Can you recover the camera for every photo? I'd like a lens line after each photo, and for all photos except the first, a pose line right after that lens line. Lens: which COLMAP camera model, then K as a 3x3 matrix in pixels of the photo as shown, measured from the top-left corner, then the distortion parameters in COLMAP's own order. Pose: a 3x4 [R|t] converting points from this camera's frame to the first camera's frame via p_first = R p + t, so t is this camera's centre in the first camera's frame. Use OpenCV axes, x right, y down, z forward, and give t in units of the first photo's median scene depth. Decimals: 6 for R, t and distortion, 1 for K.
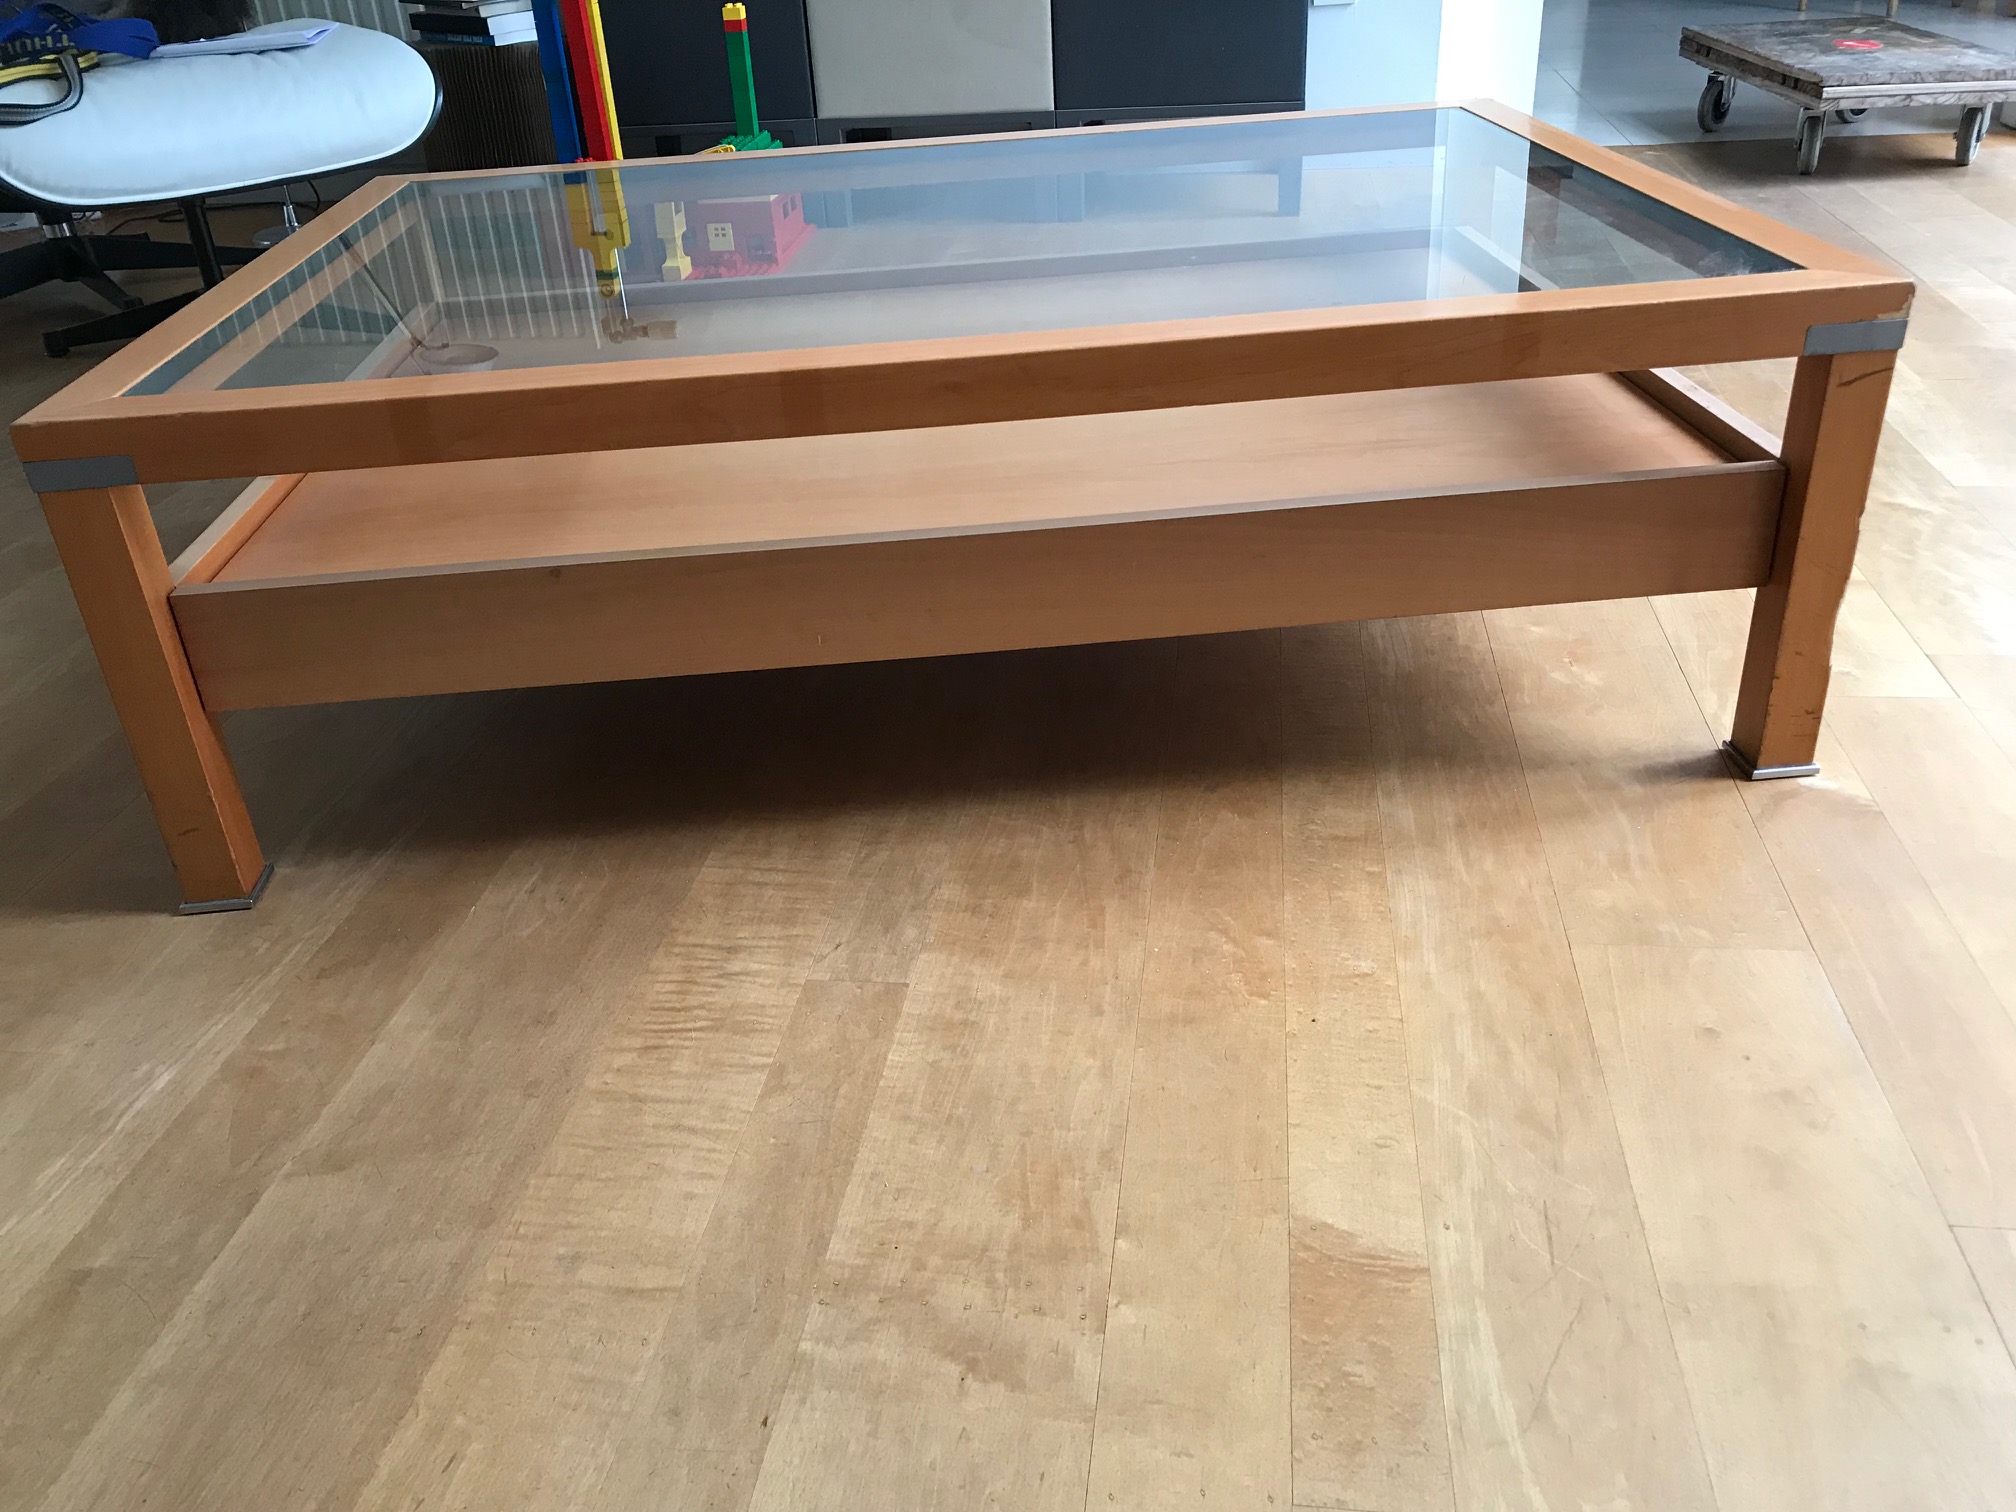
lens RADIAL K [[1680.7, 0, 1008.0], [0, 1680.7, 756.0], [0, 0, 1]] dist [-0.006415, -0.007303]
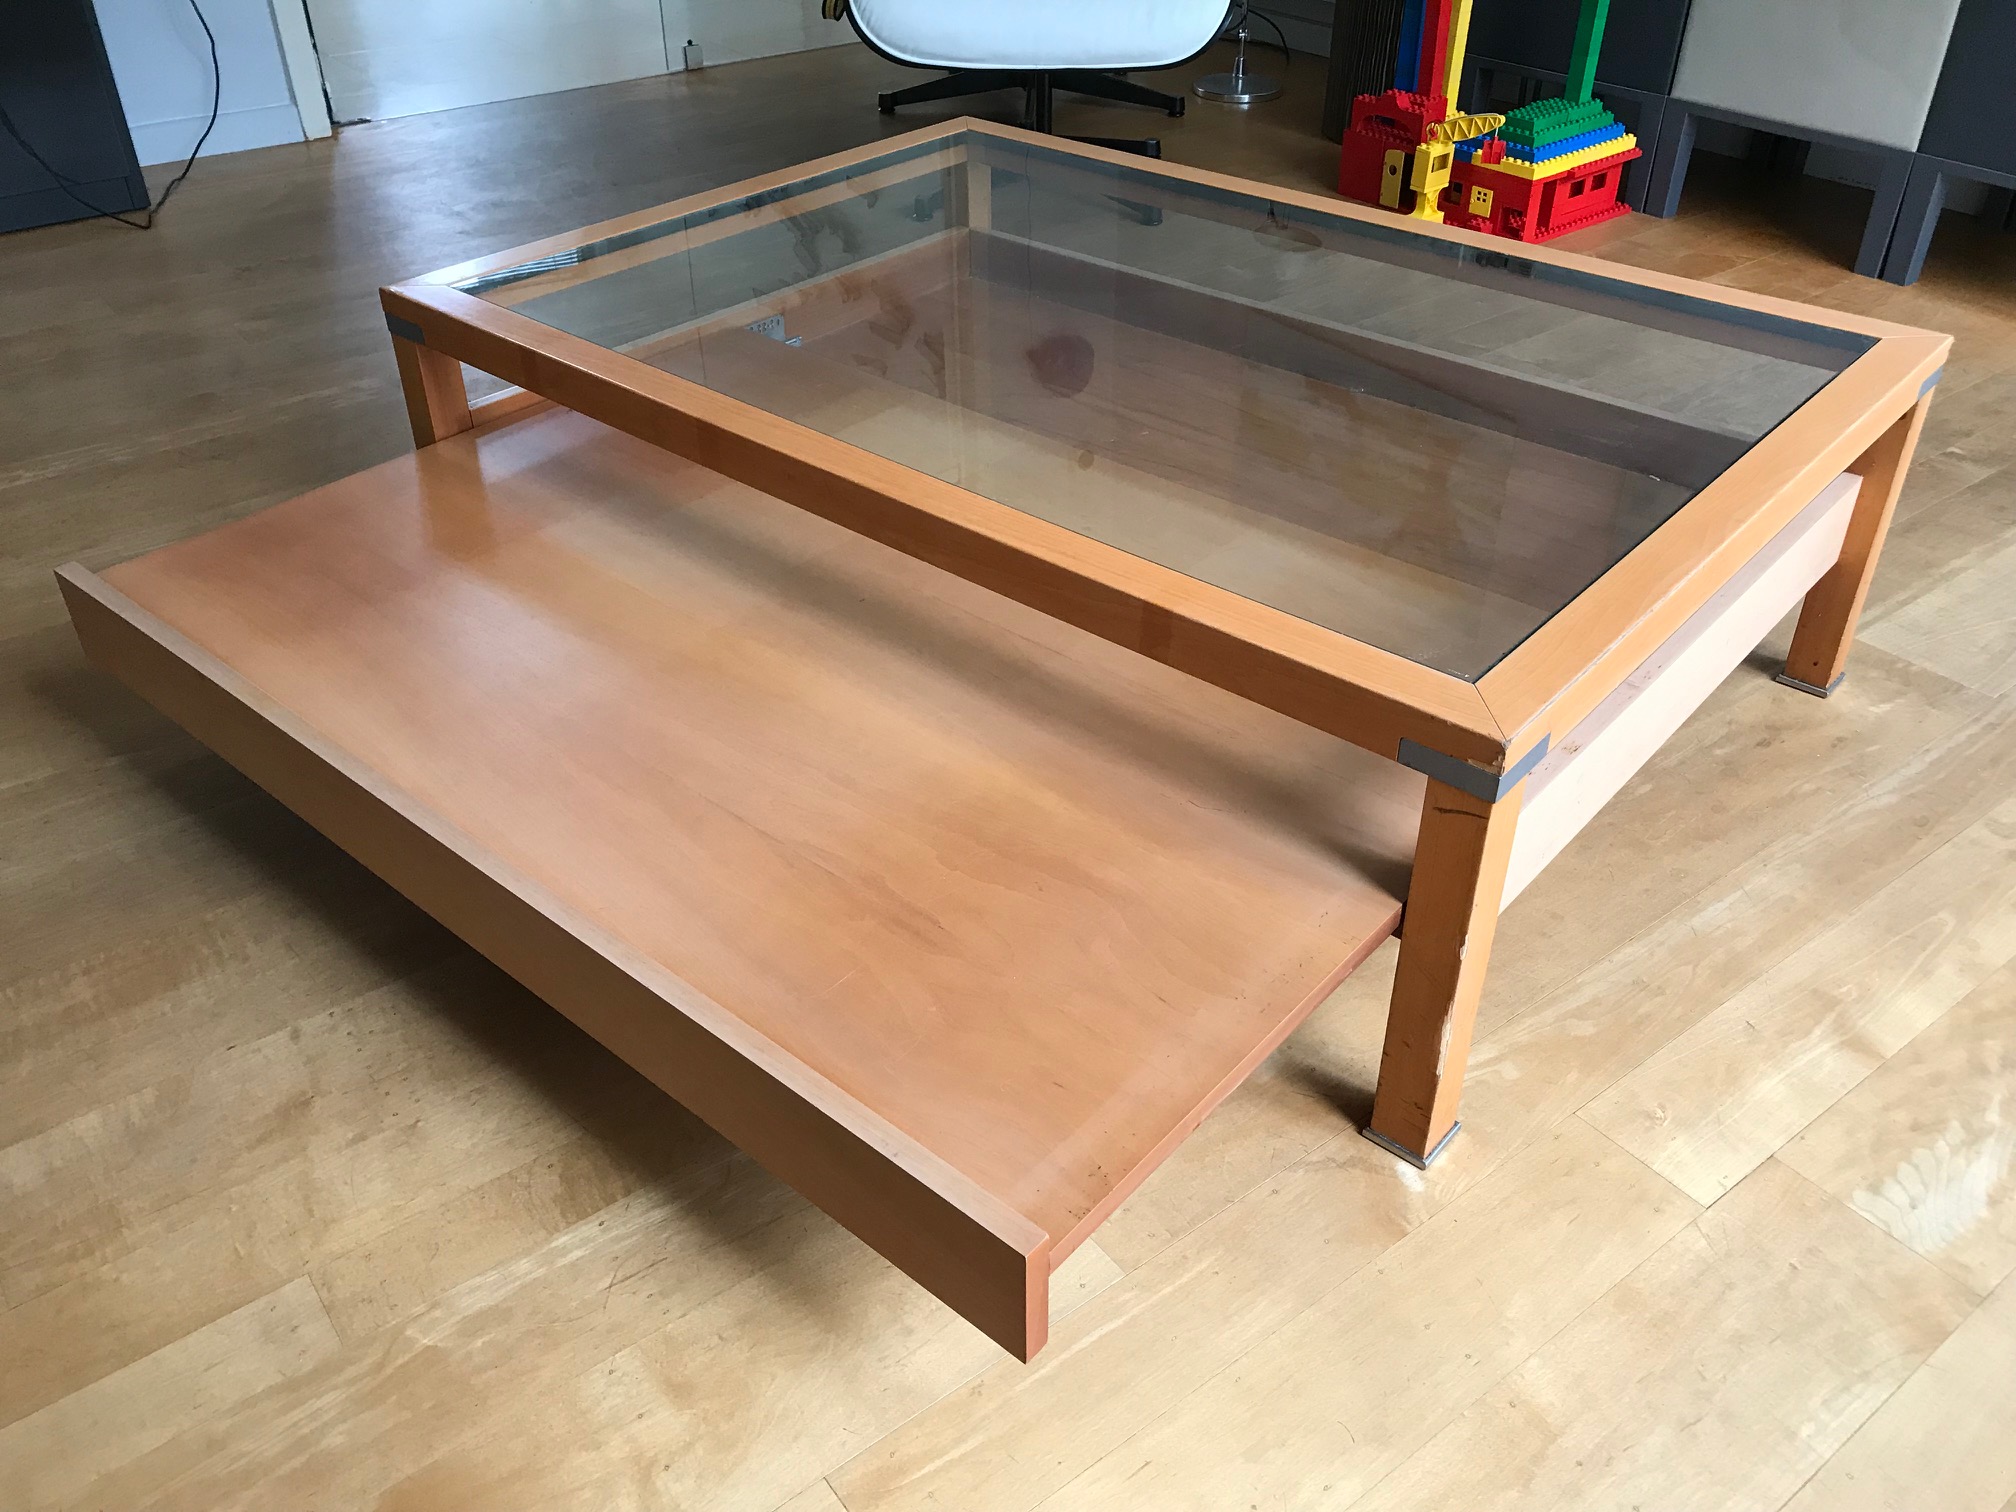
lens RADIAL K [[1652.7, 0, 1006.5], [0, 1652.7, 729.4], [0, 0, 1]] dist [0.005838, 0.015463]
pose [[0.708132, 0.442308, -0.550376, 0.703134], [-0.377315, 0.895898, 0.234520, -0.334479], [0.596811, 0.041595, 0.801303, 0.097420]]
